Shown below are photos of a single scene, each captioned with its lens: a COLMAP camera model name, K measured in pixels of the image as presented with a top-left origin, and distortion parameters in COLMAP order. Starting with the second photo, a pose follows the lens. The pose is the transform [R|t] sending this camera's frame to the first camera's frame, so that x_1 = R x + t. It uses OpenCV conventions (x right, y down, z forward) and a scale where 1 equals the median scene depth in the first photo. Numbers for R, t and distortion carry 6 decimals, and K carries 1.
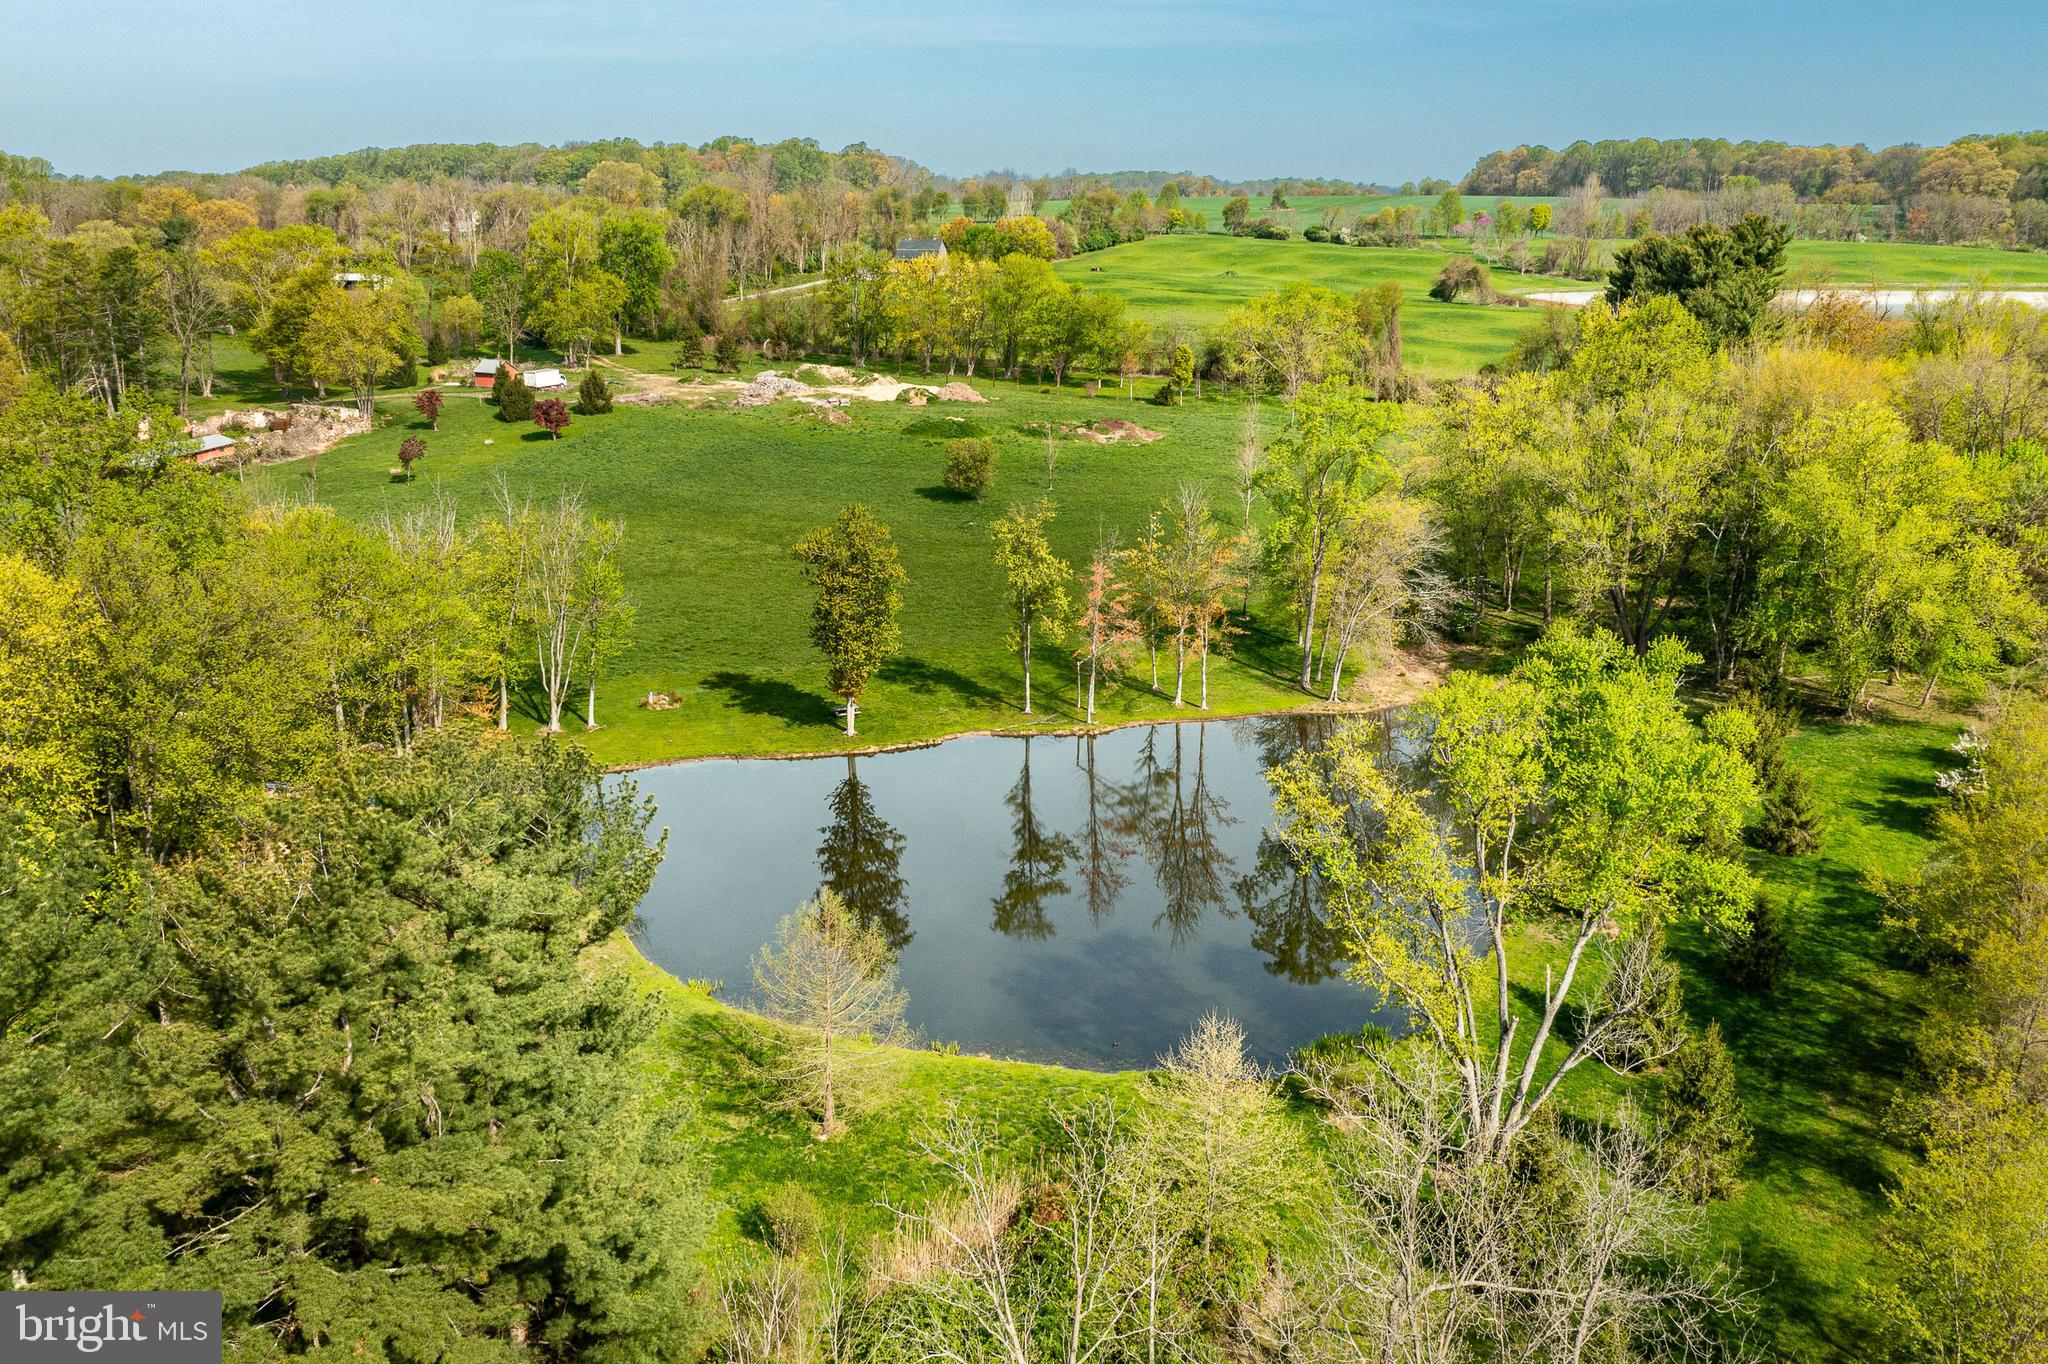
lens RADIAL K [[1713.9, 0, 1024.0], [0, 1713.9, 682.0], [0, 0, 1]] dist [0.004941, 0.003048]
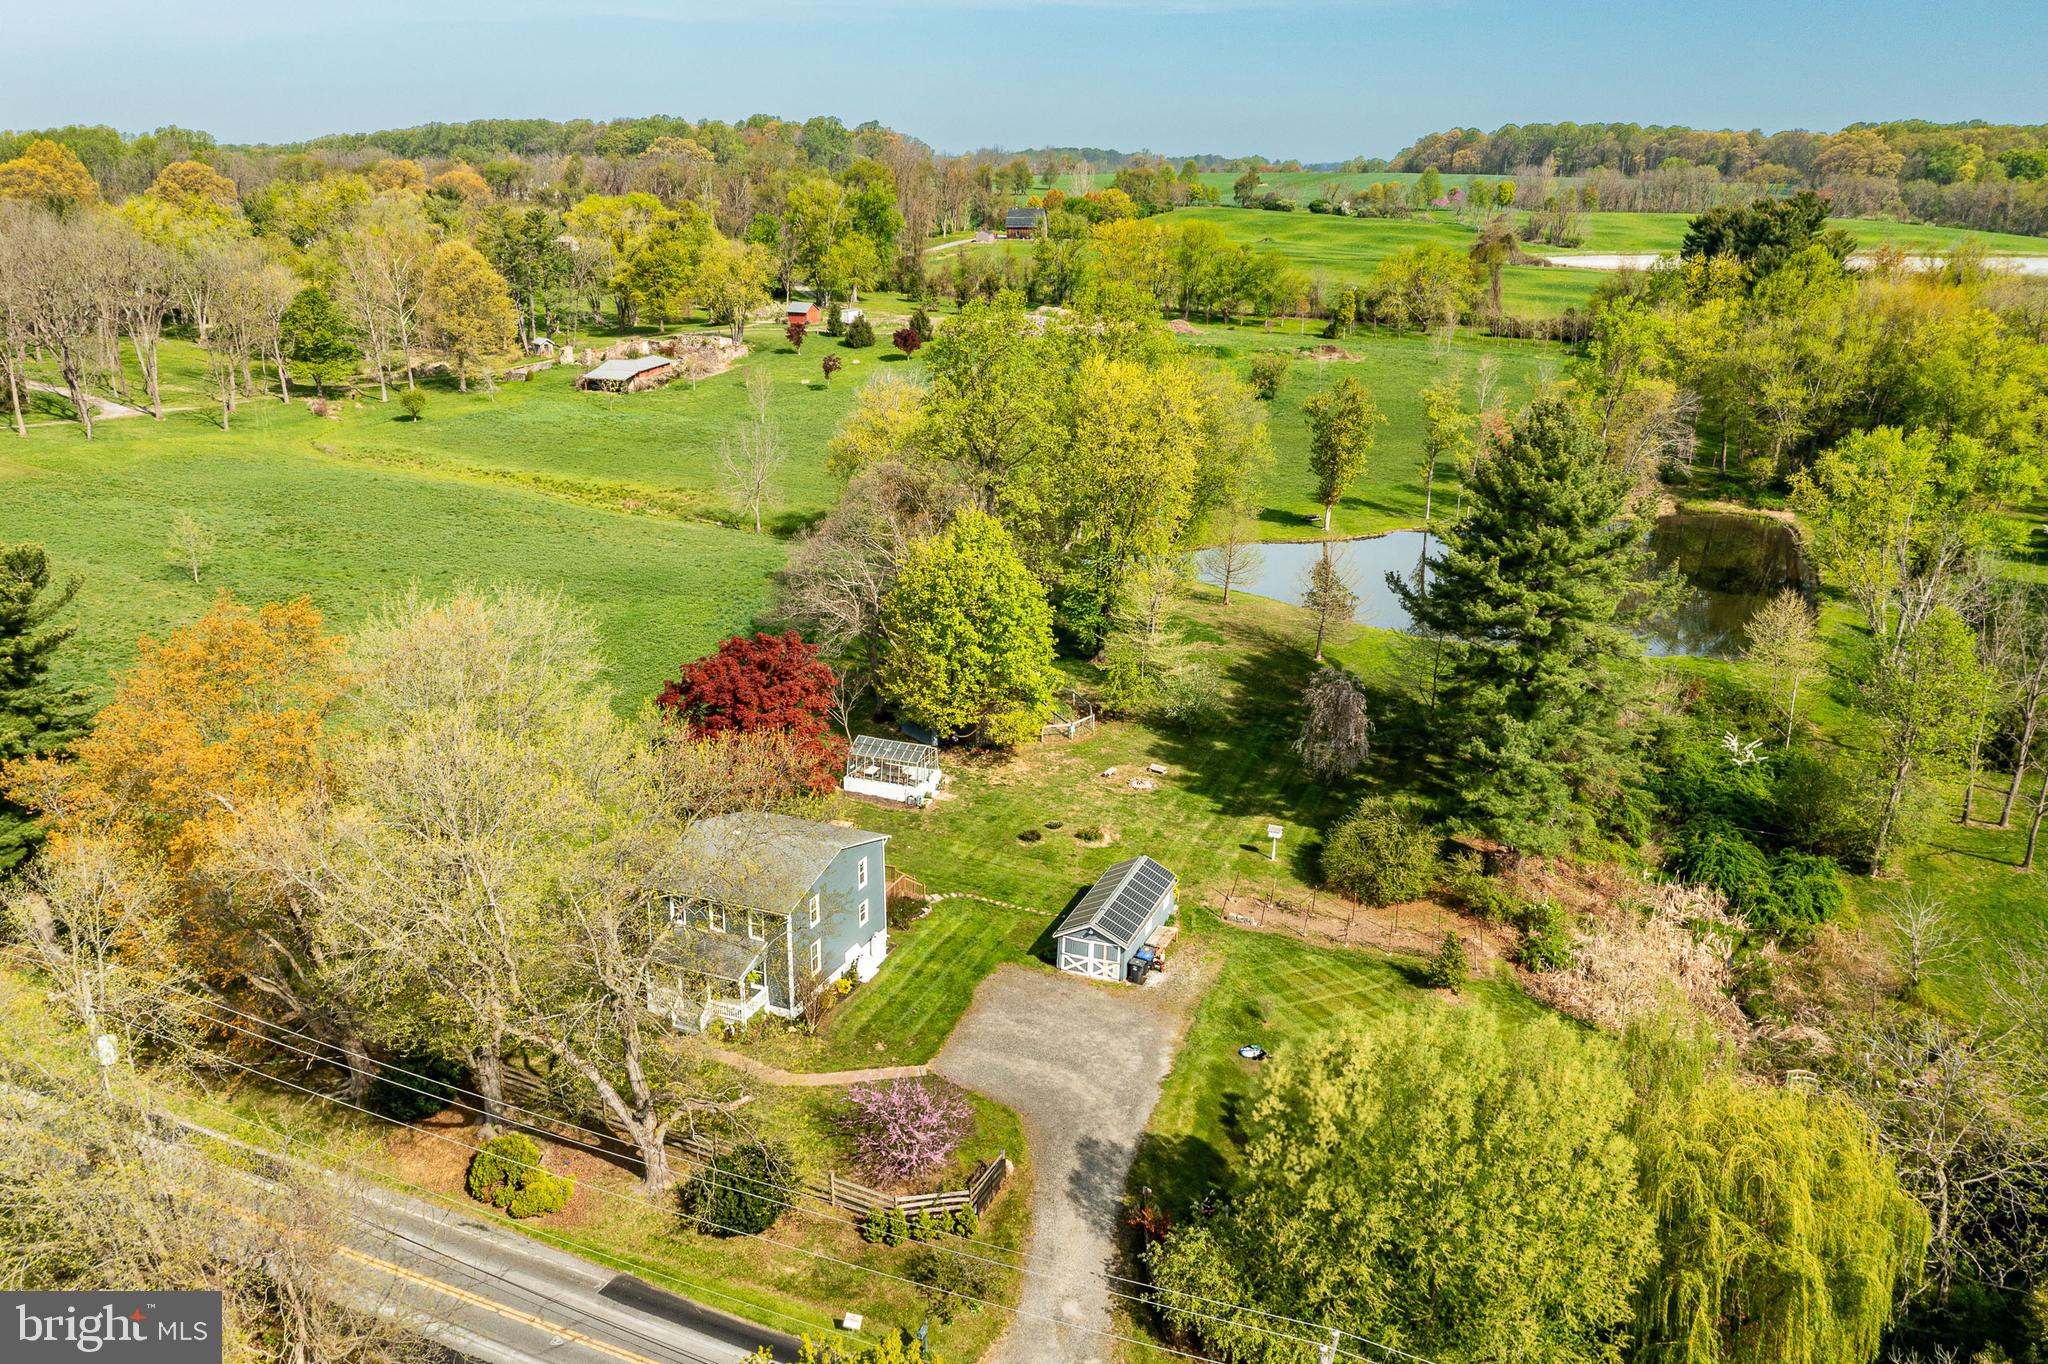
lens RADIAL K [[1636.2, 0, 1024.0], [0, 1636.2, 682.0], [0, 0, 1]] dist [0.007102, 0.001723]
pose [[0.998291, -0.011409, 0.057313, -0.083106], [0.009869, 0.999584, 0.027083, 0.022642], [-0.057598, -0.026471, 0.997989, -0.081694]]
